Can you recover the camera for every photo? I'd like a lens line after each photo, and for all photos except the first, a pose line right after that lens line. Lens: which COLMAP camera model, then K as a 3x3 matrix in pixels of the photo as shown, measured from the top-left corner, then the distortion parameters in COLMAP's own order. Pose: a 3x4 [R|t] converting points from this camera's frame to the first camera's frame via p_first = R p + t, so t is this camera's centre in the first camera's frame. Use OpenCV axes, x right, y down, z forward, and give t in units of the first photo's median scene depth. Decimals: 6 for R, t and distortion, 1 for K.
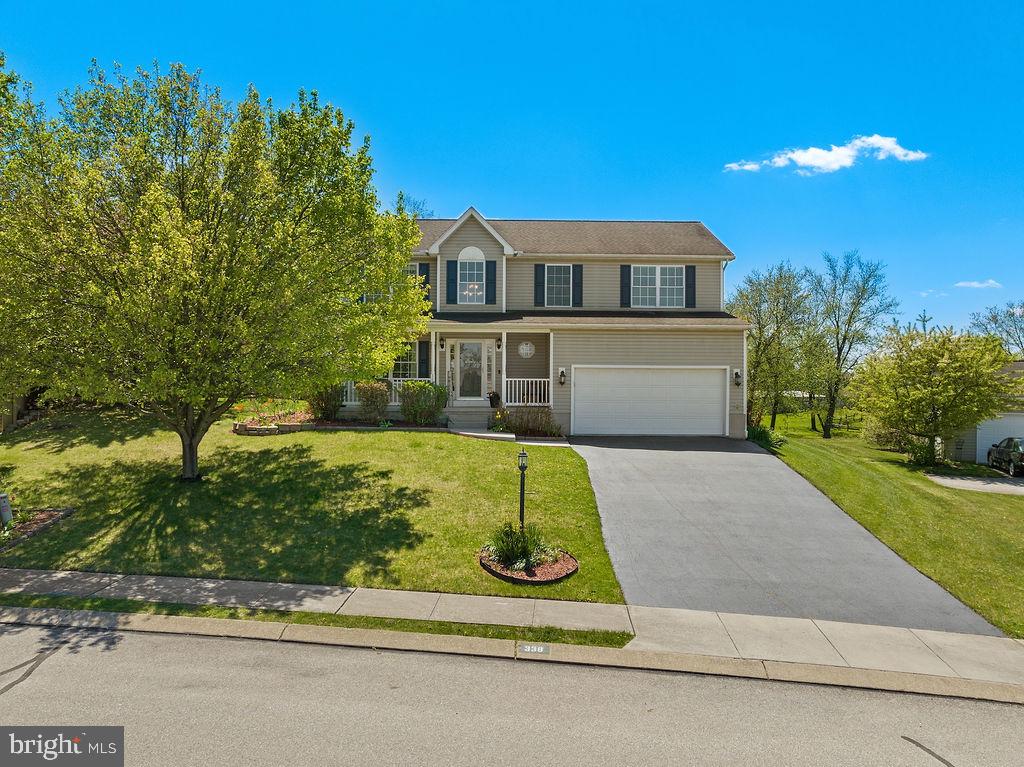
lens RADIAL K [[721.0, 0, 509.7], [0, 721.0, 384.2], [0, 0, 1]] dist [-0.044790, 0.013651]
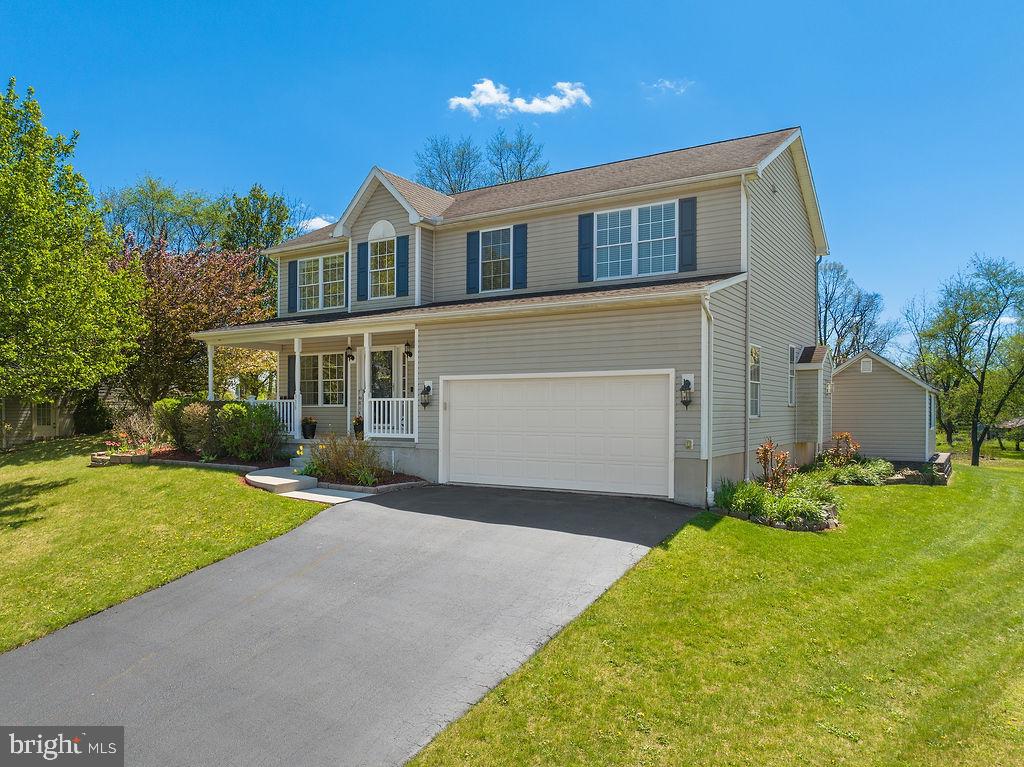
lens RADIAL K [[729.3, 0, 512.5], [0, 729.3, 429.2], [0, 0, 1]] dist [-0.026815, 0.001831]
pose [[0.837395, 0.008645, -0.546529, 0.468647], [0.009475, 0.999495, 0.030327, 0.001669], [0.546515, -0.030574, 0.836891, 0.441101]]
